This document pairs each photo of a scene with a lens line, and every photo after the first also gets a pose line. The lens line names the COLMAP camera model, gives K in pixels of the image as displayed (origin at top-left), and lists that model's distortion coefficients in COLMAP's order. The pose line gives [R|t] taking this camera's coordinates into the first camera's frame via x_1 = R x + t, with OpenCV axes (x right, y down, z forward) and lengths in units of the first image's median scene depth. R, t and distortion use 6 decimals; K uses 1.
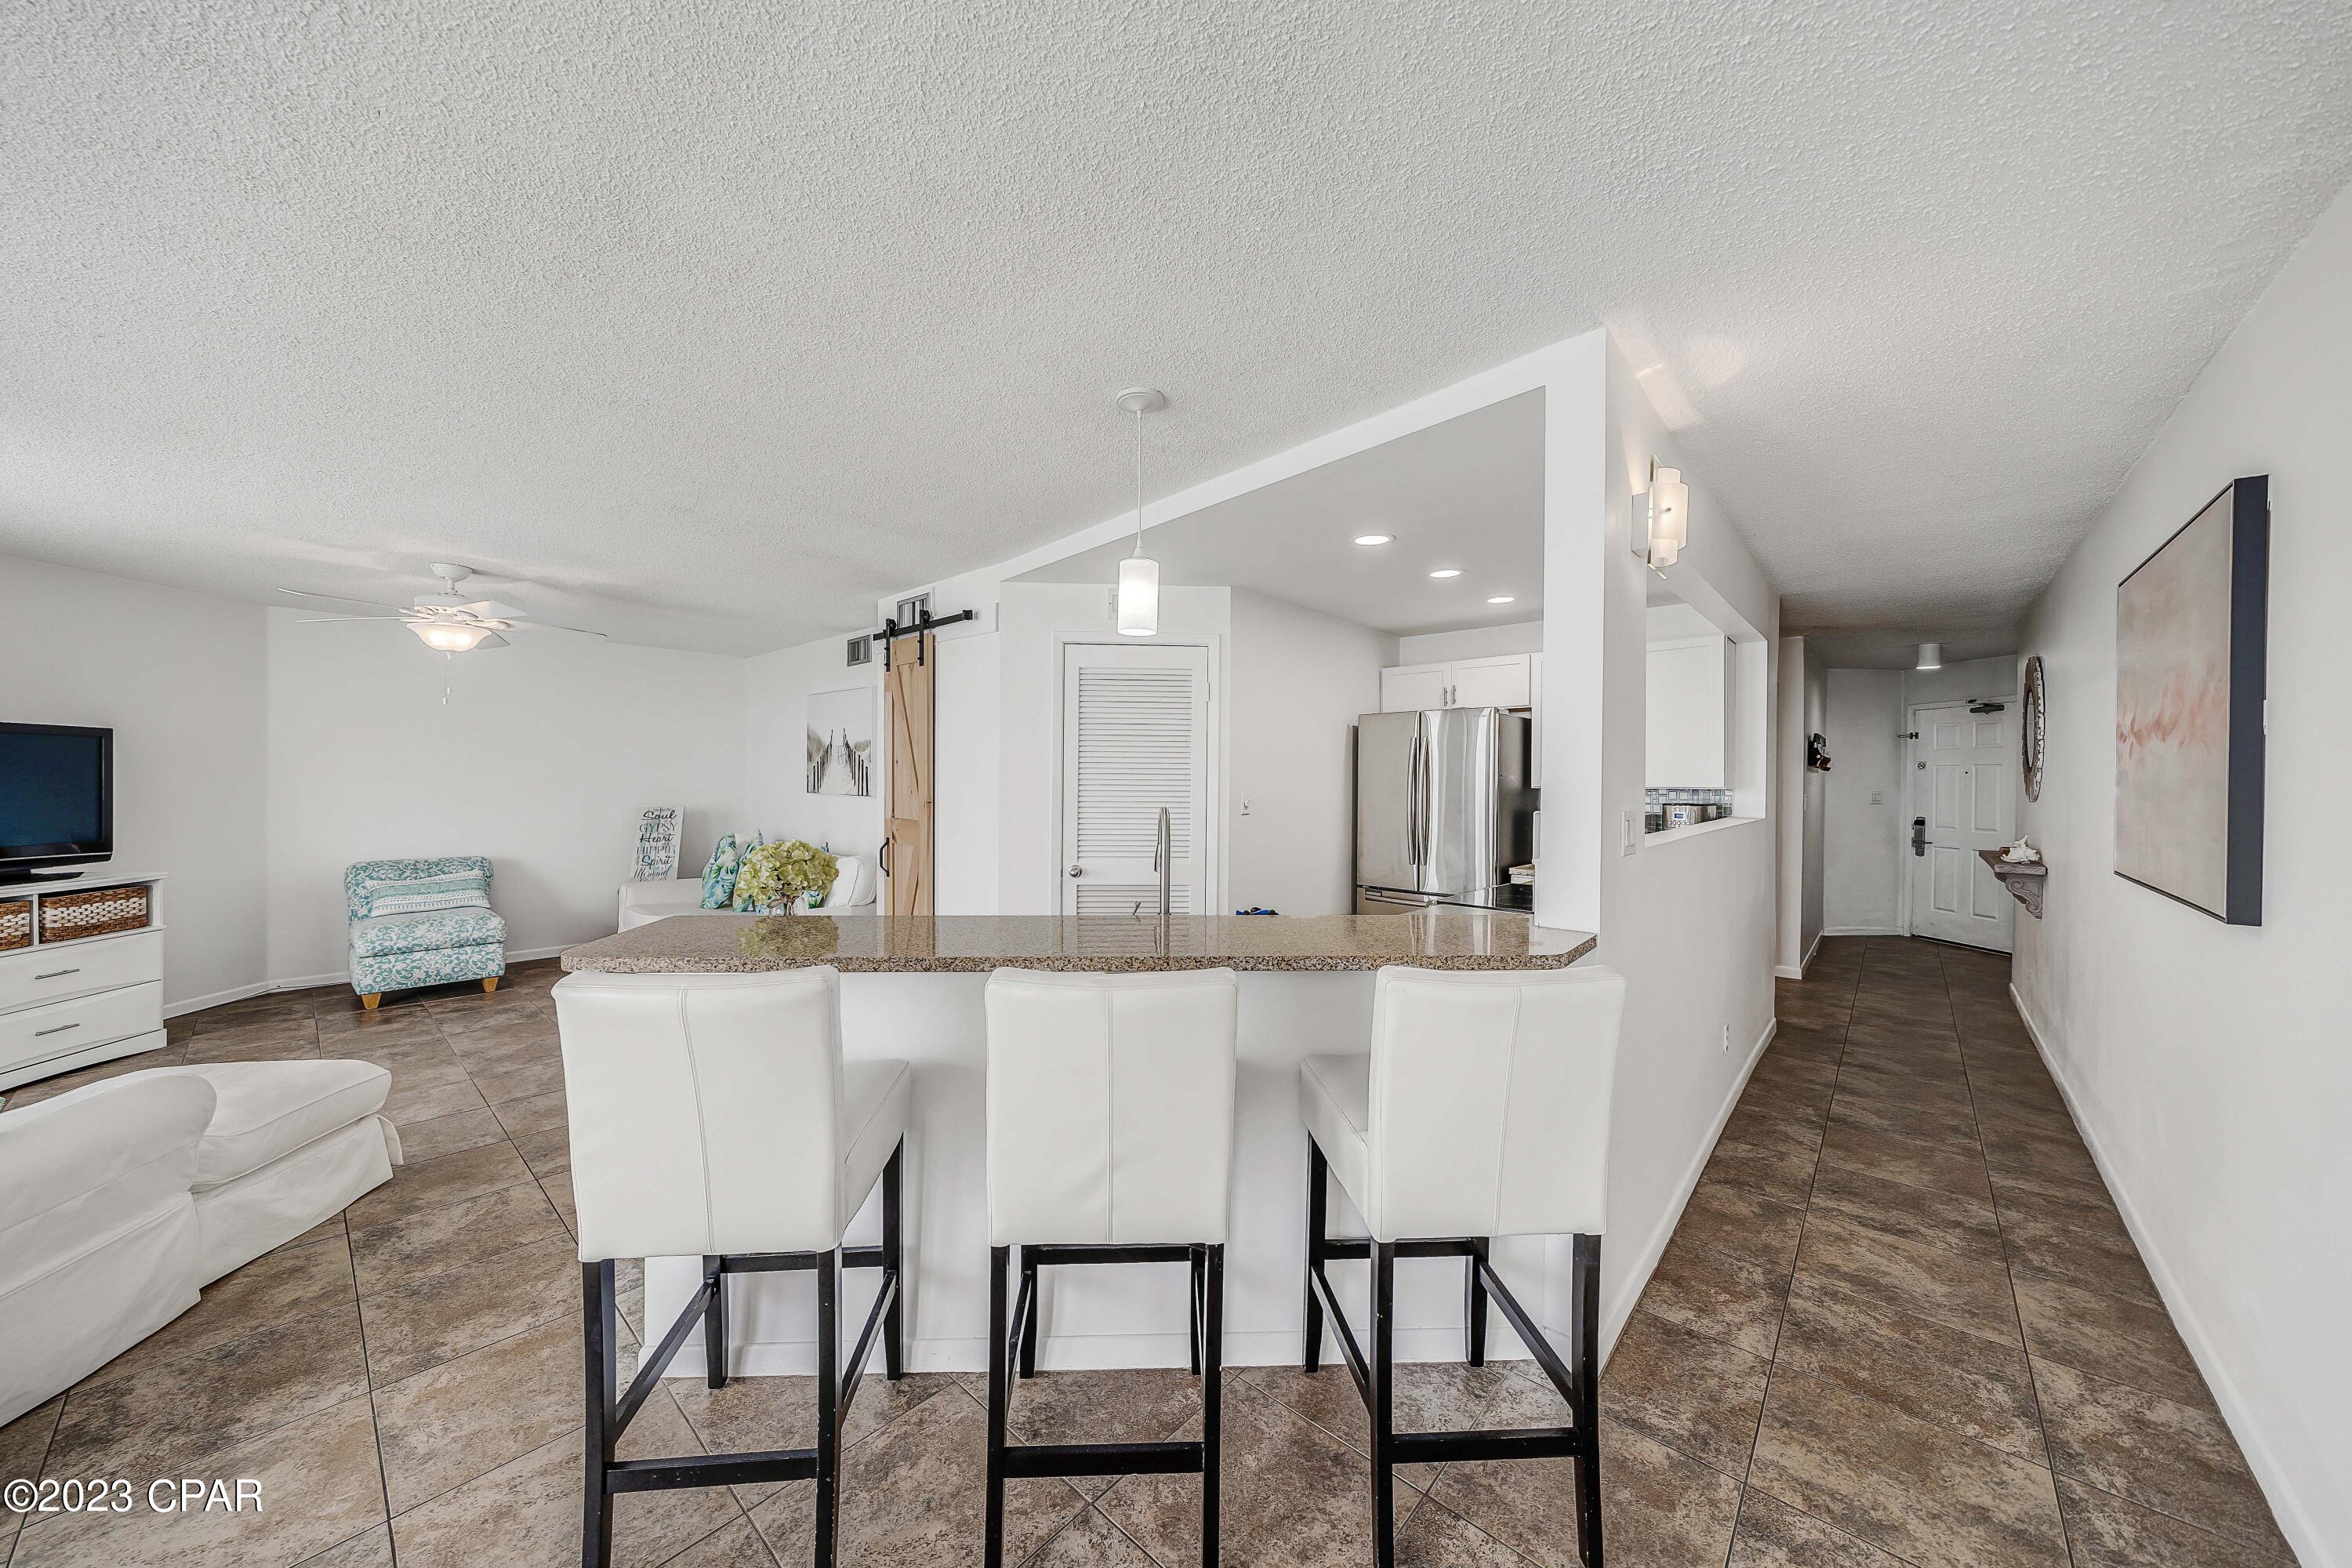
lens RADIAL K [[821.2, 0, 1159.7], [0, 821.2, 783.8], [0, 0, 1]] dist [-0.004685, 0.000483]
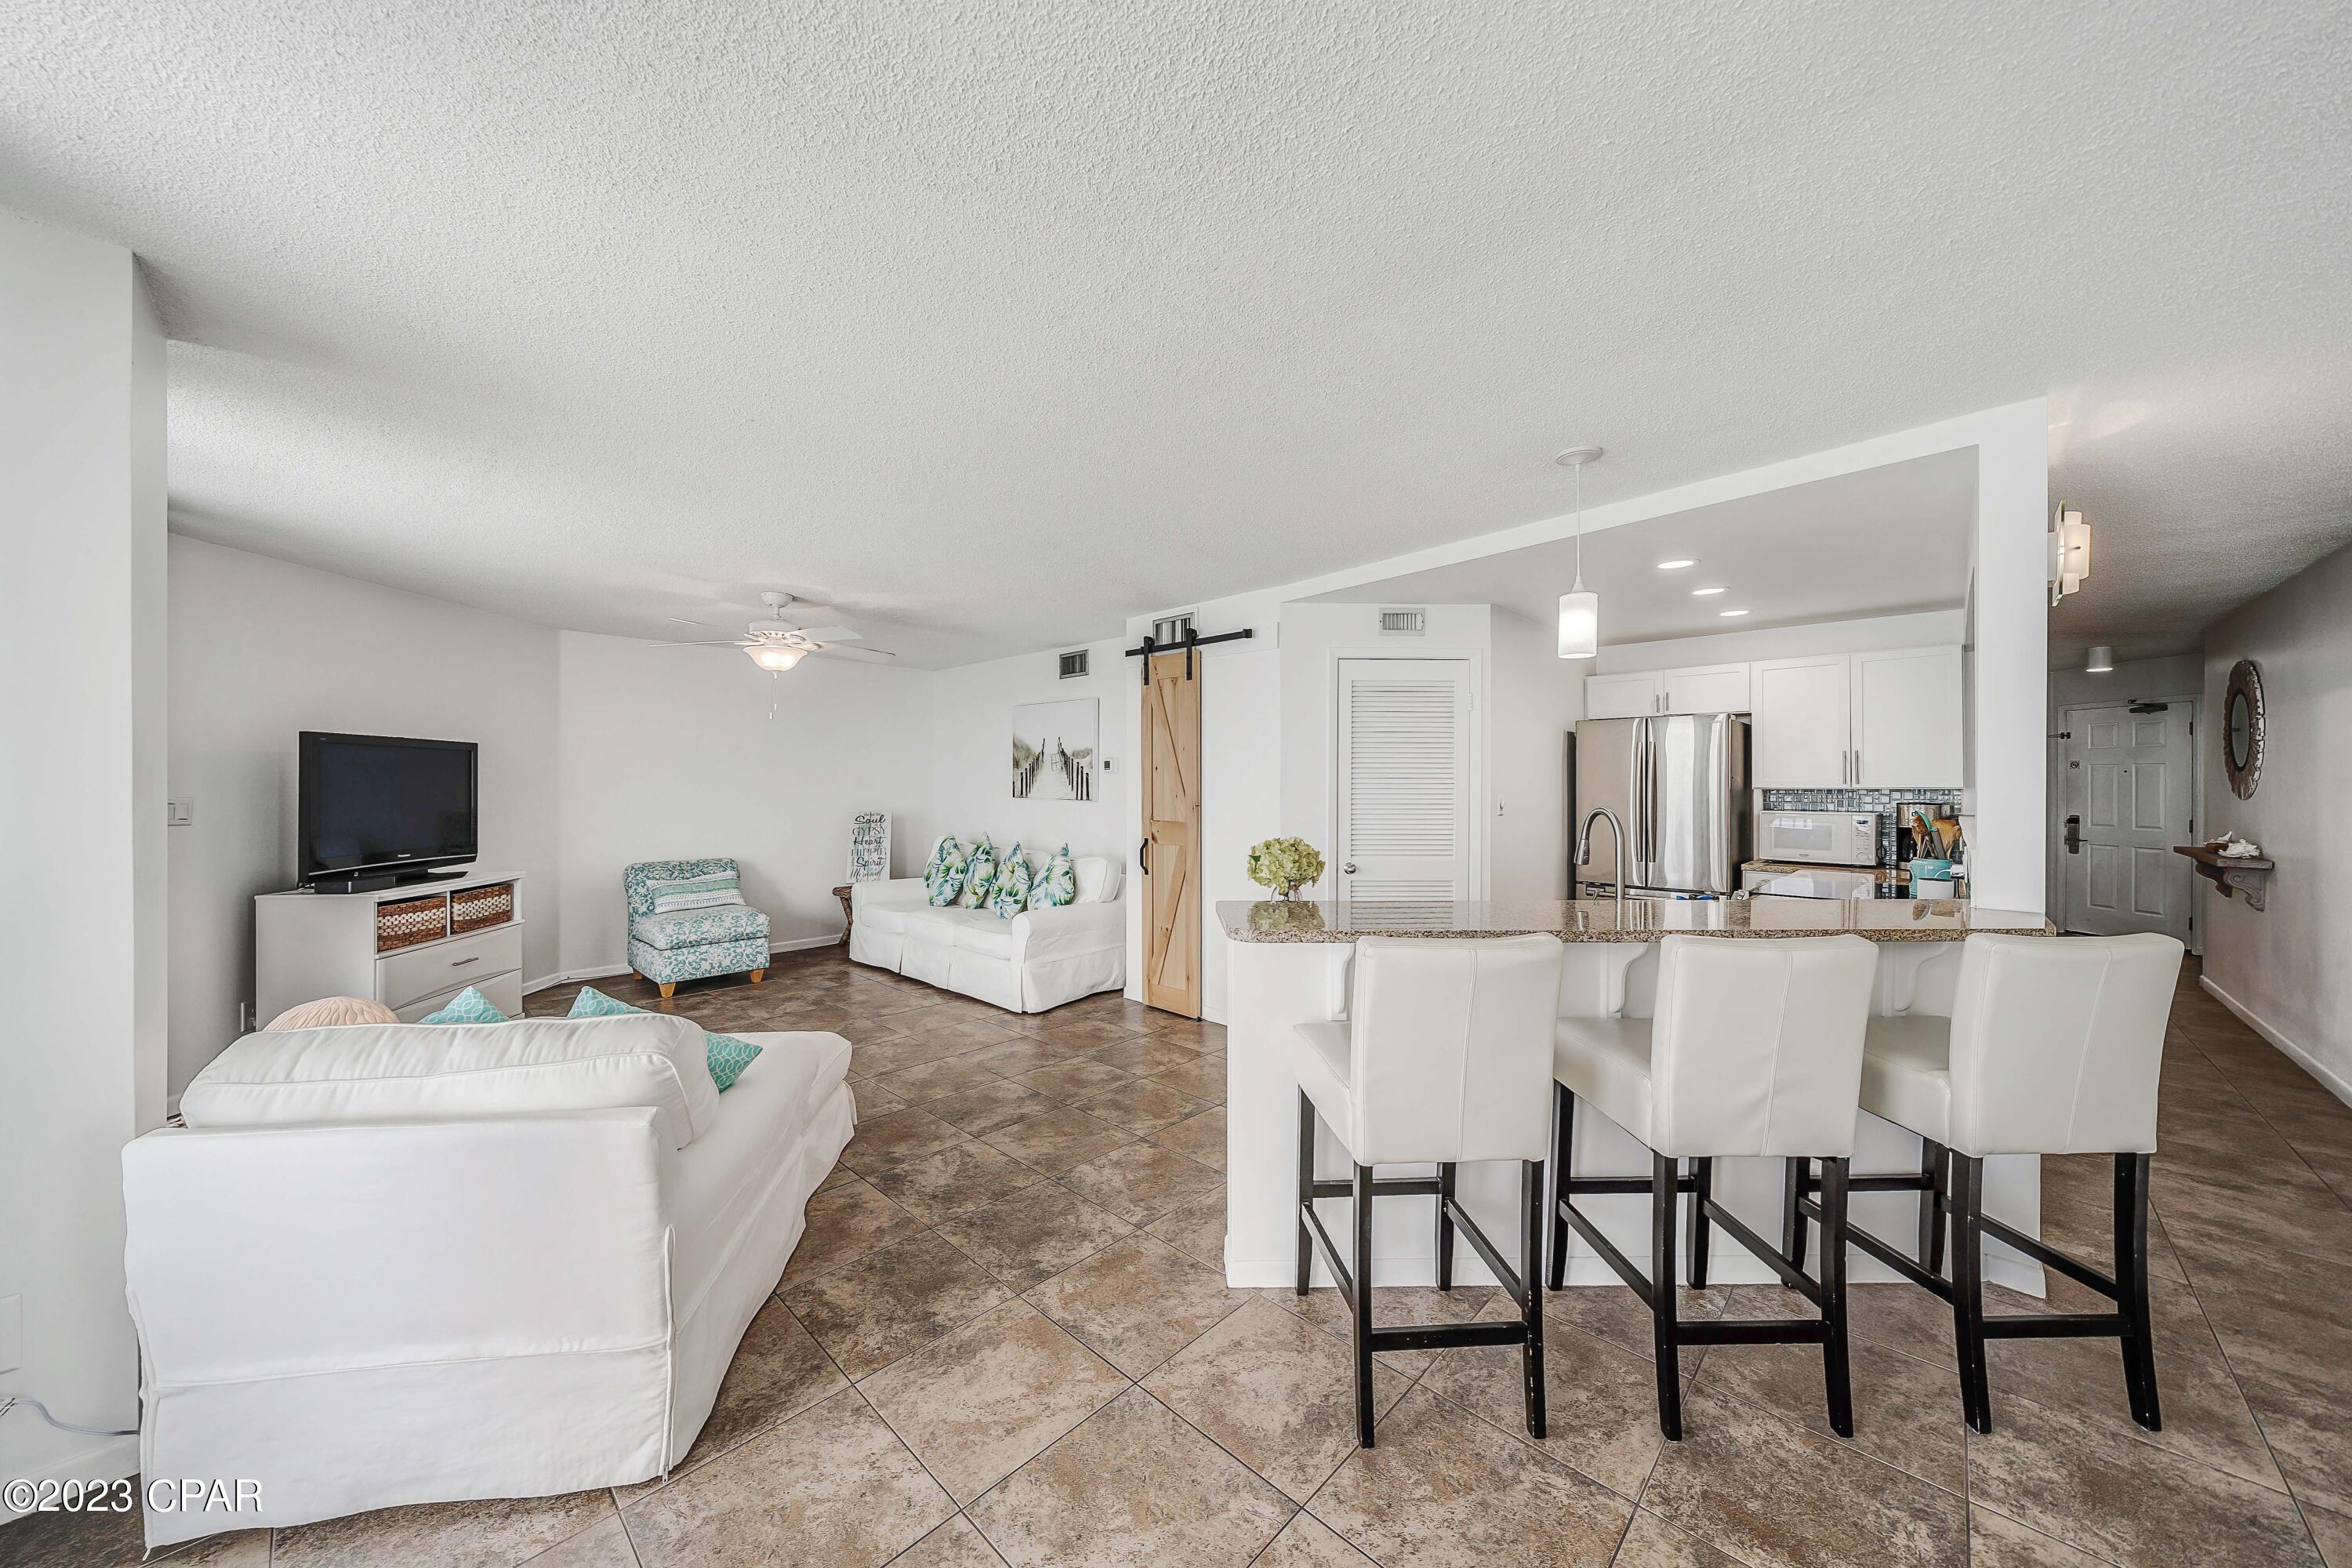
lens RADIAL K [[821.2, 0, 1159.7], [0, 821.2, 783.8], [0, 0, 1]] dist [-0.004685, 0.000483]
pose [[0.999549, -0.006105, -0.029399, -0.285368], [0.005986, 0.999973, -0.004147, -0.001964], [0.029424, 0.003969, 0.999559, -0.082747]]
